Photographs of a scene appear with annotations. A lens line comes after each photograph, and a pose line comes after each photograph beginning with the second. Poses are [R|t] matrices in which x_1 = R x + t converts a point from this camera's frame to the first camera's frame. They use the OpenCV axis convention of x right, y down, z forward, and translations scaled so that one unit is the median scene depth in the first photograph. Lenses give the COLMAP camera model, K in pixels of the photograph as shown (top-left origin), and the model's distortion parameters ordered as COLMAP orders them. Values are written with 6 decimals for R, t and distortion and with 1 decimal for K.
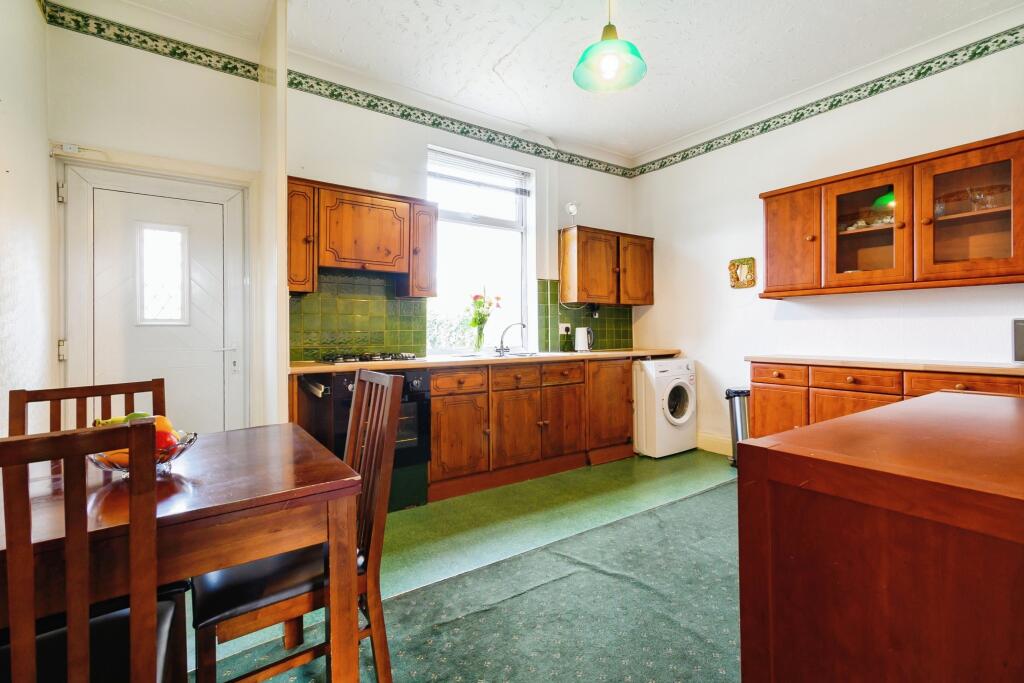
lens RADIAL K [[461.6, 0, 519.1], [0, 461.6, 334.8], [0, 0, 1]] dist [0.015026, 0.000846]
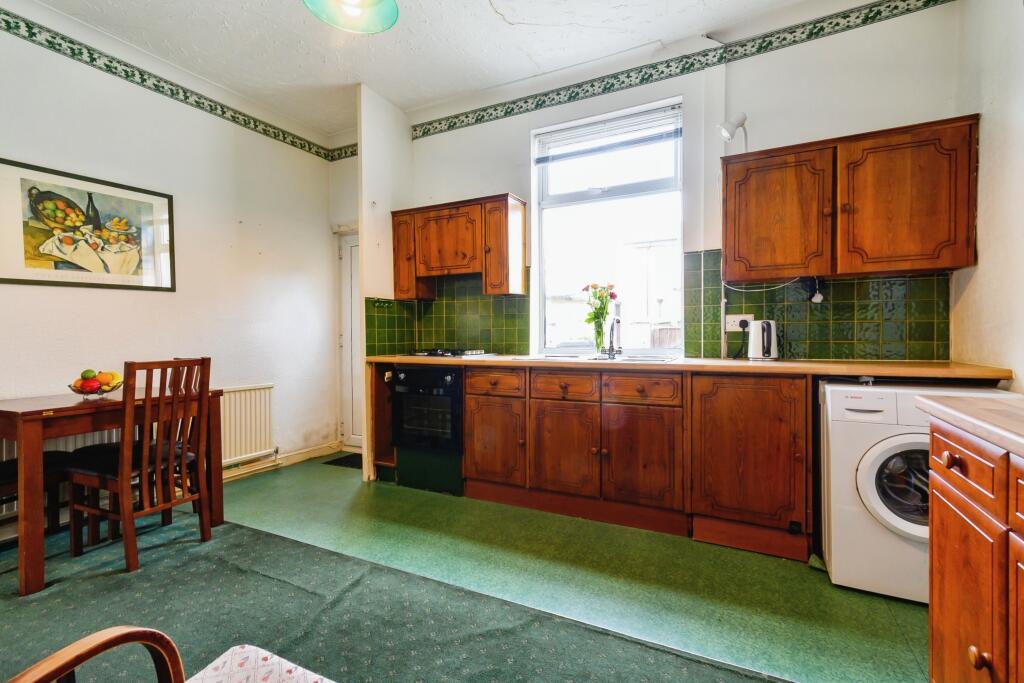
lens RADIAL K [[461.6, 0, 519.2], [0, 461.6, 340.6], [0, 0, 1]] dist [0.015026, 0.000846]
pose [[0.476011, 0.022518, -0.879151, 0.642927], [0.003193, 0.999621, 0.027333, -0.009222], [0.879433, -0.015818, 0.475759, 0.529680]]
